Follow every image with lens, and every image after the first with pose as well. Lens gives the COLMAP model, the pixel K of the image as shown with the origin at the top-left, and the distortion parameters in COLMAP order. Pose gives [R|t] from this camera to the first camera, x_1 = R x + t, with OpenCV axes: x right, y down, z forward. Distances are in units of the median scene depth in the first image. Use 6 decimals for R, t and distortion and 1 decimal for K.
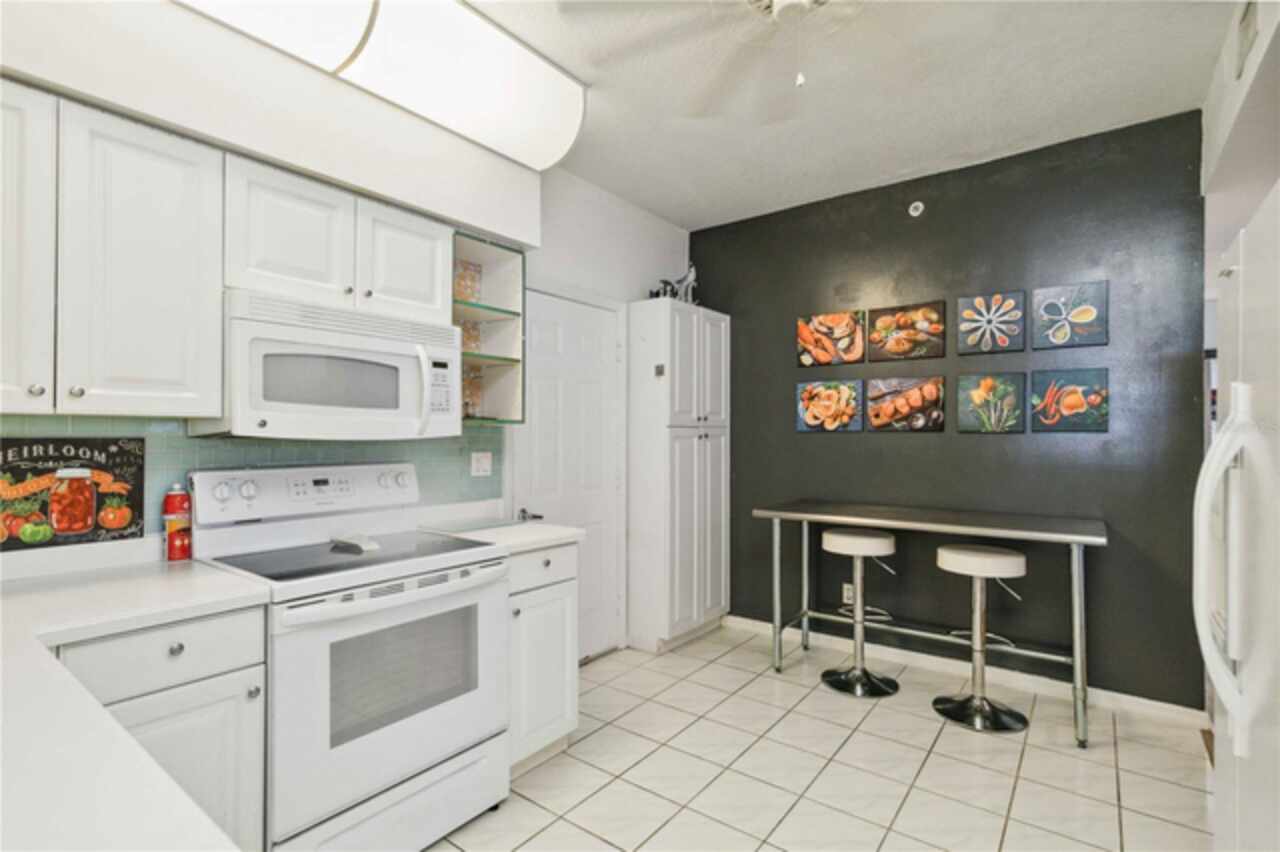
lens RADIAL K [[604.7, 0, 641.8], [0, 604.7, 438.4], [0, 0, 1]] dist [0.001285, -0.000226]
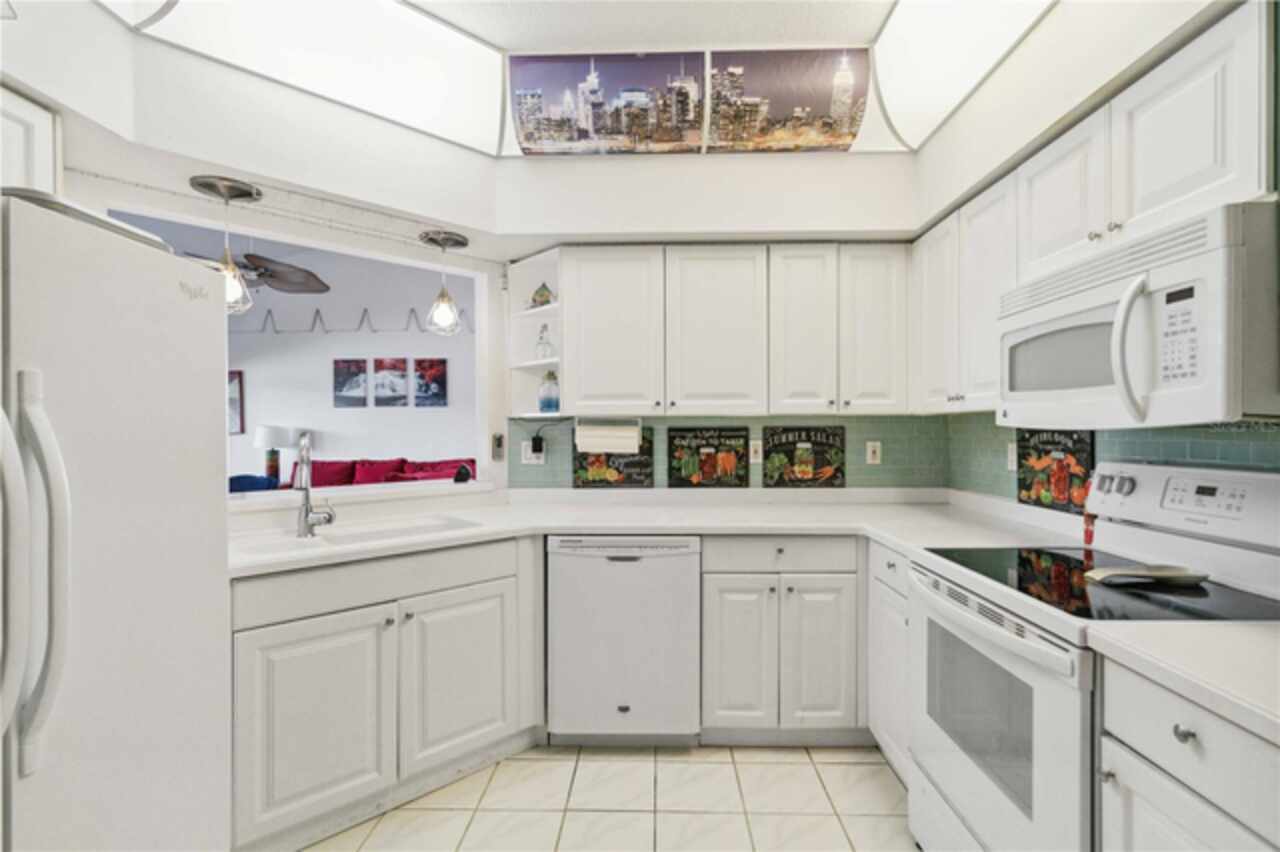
lens RADIAL K [[604.7, 0, 637.7], [0, 604.7, 427.1], [0, 0, 1]] dist [0.001285, -0.000226]
pose [[-0.821260, 0.003534, -0.570543, 0.495698], [0.006606, 0.999973, -0.003315, -0.002762], [0.570516, -0.006491, -0.821261, 1.487658]]
